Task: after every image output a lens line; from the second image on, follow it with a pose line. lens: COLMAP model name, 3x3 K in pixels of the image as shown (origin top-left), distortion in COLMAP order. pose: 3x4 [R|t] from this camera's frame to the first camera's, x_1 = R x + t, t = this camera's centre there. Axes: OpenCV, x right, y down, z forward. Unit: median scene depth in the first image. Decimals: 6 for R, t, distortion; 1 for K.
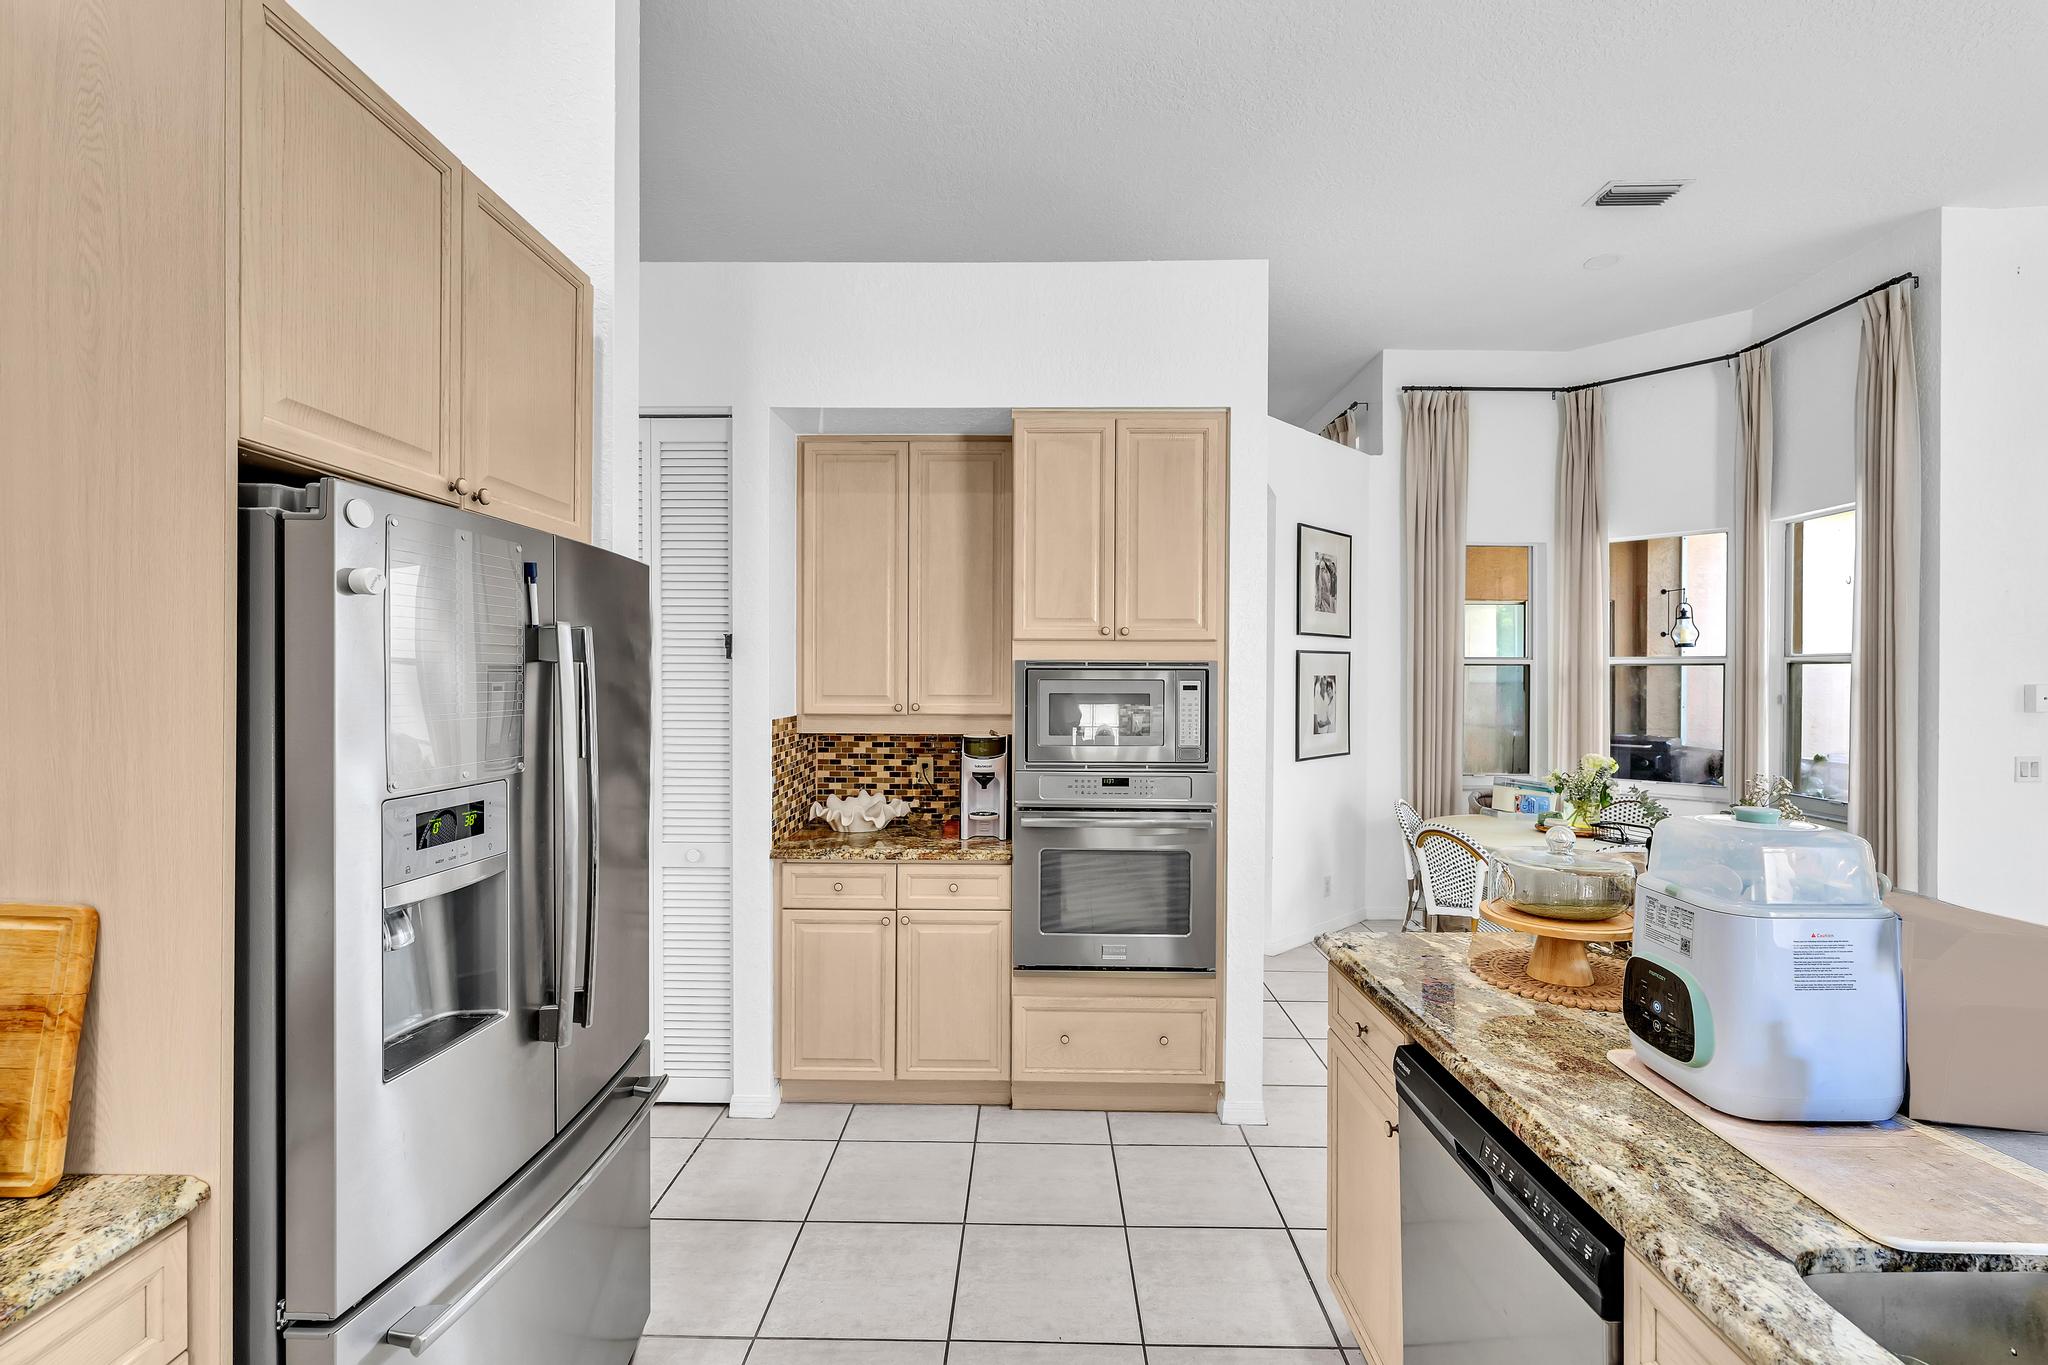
lens RADIAL K [[924.8, 0, 1018.8], [0, 924.8, 686.4], [0, 0, 1]] dist [0.002118, 0.000046]
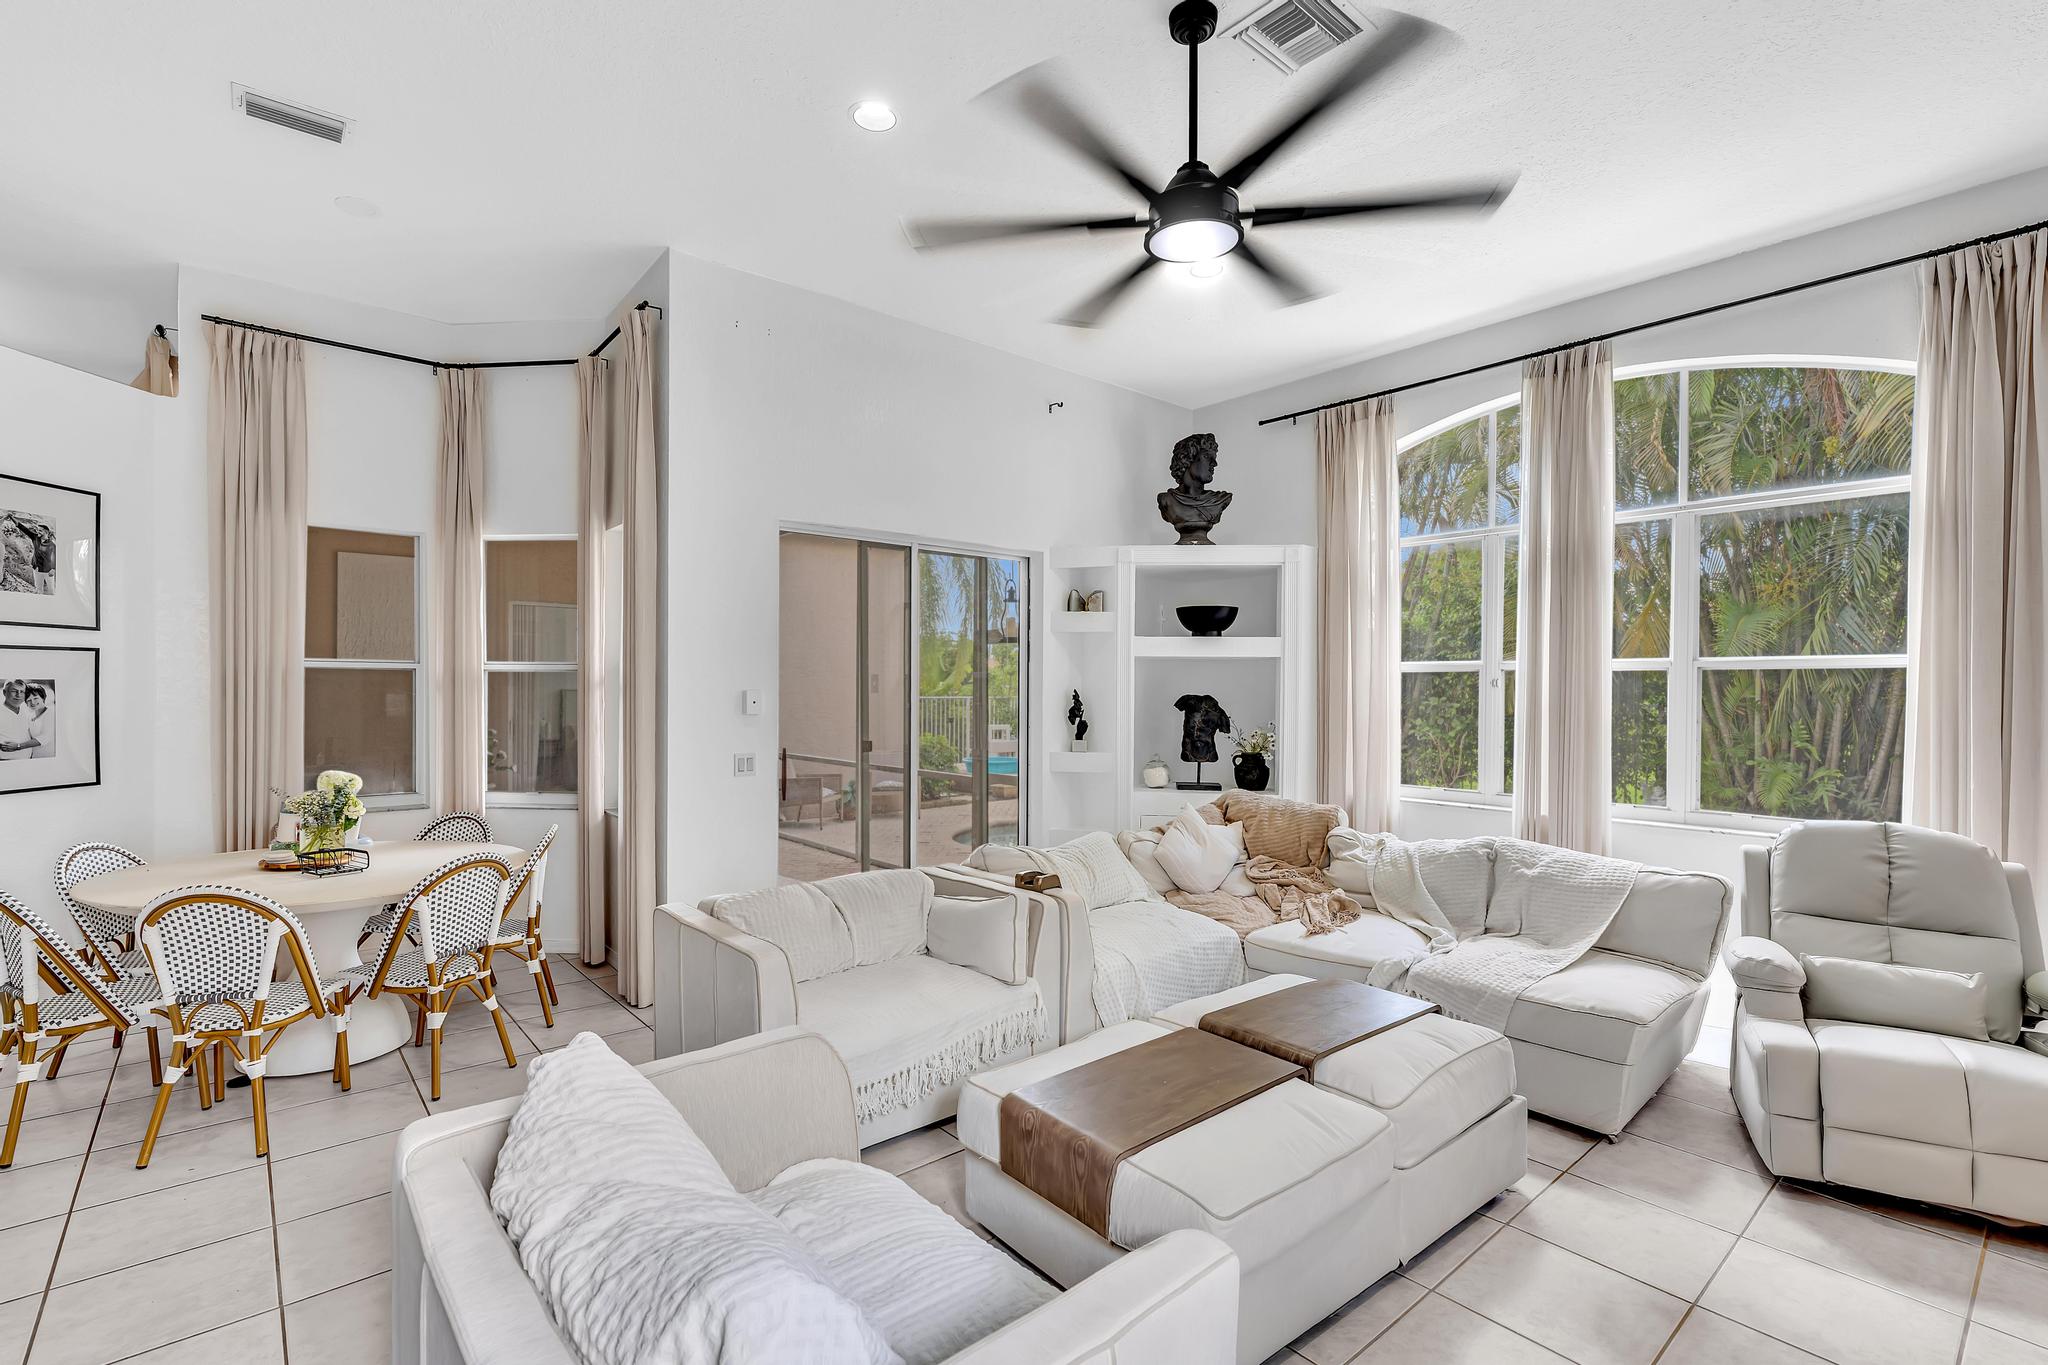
lens RADIAL K [[906.0, 0, 1038.6], [0, 906.0, 685.2], [0, 0, 1]] dist [-0.000075, 0.000172]
pose [[0.757806, 0.001874, 0.652477, 0.464329], [0.001753, 0.999986, -0.004908, -0.001198], [-0.652478, 0.004863, 0.757792, -0.056428]]
